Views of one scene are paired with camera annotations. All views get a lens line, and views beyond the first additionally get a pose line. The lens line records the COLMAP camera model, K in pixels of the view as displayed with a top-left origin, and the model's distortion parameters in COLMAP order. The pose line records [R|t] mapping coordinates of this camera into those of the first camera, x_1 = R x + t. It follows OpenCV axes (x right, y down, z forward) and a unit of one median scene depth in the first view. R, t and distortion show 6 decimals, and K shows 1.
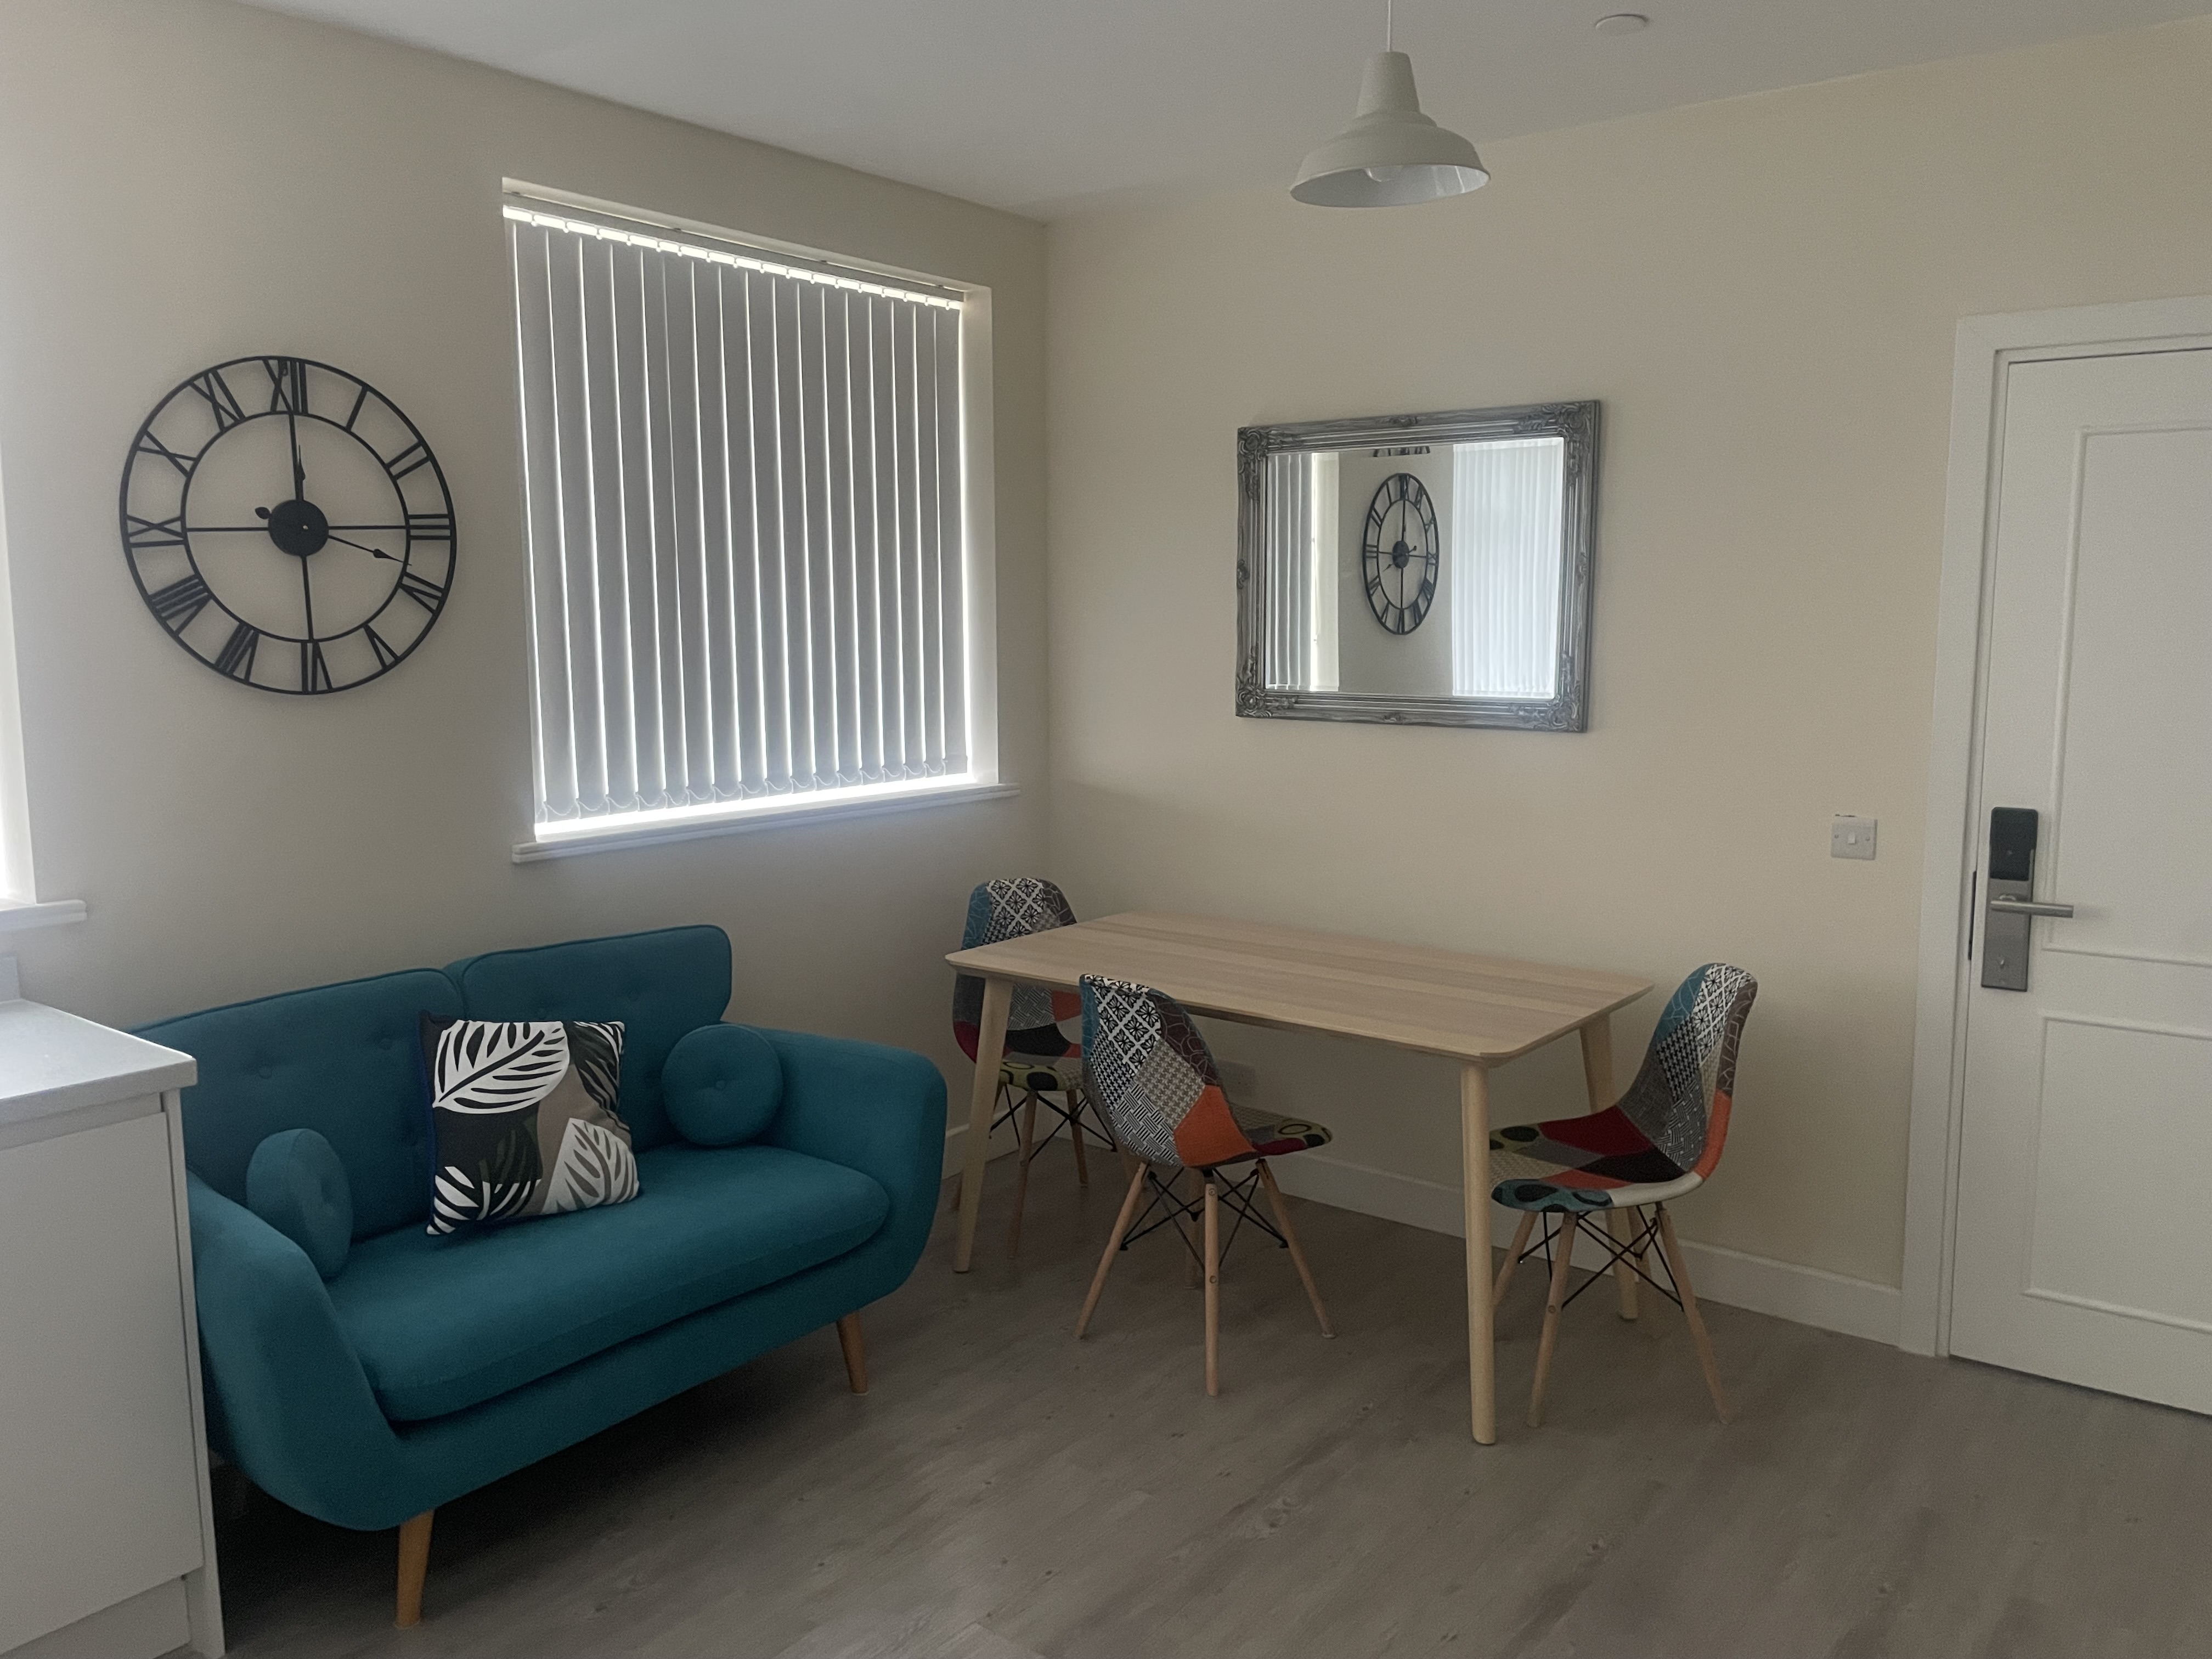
lens RADIAL K [[1671.0, 0, 1106.0], [0, 1671.0, 829.5], [0, 0, 1]] dist [-0.003617, -0.000416]
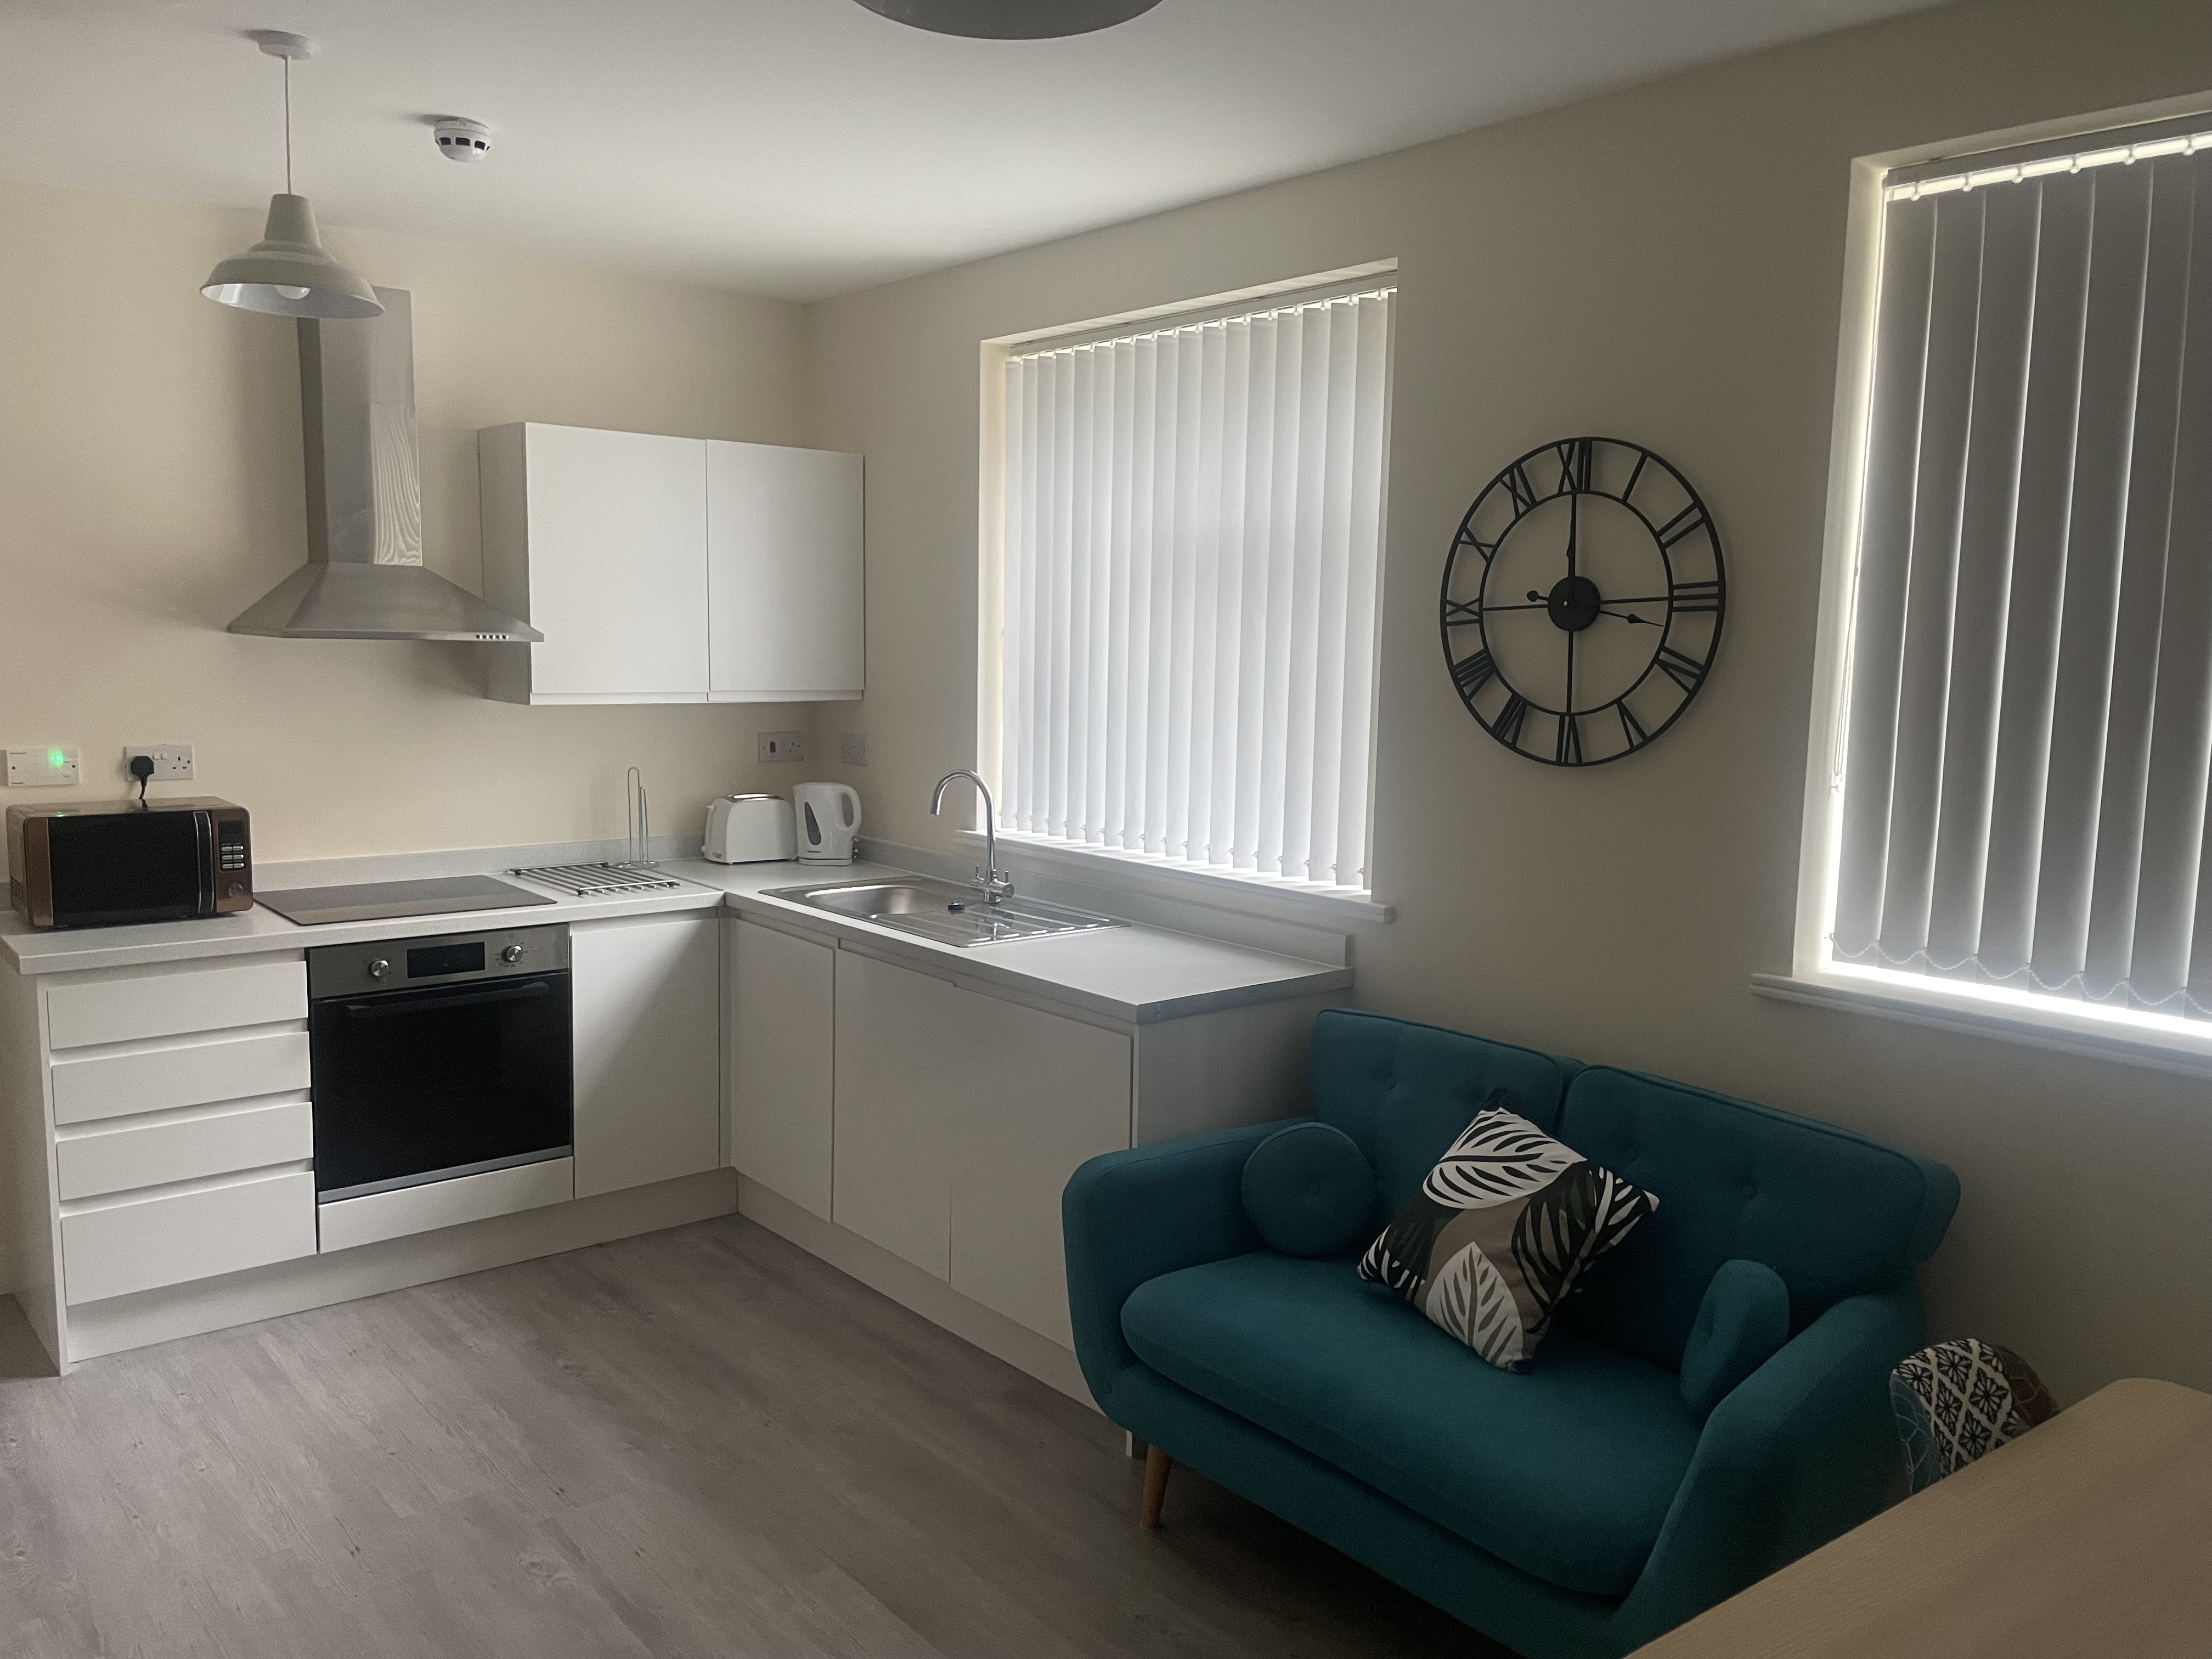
lens RADIAL K [[1704.0, 0, 1106.0], [0, 1704.0, 829.5], [0, 0, 1]] dist [0.002194, -0.005207]
pose [[-0.221181, 0.104753, -0.969591, 0.603193], [-0.147074, 0.979261, 0.139348, -0.148123], [0.964079, 0.173422, -0.201187, 0.954366]]
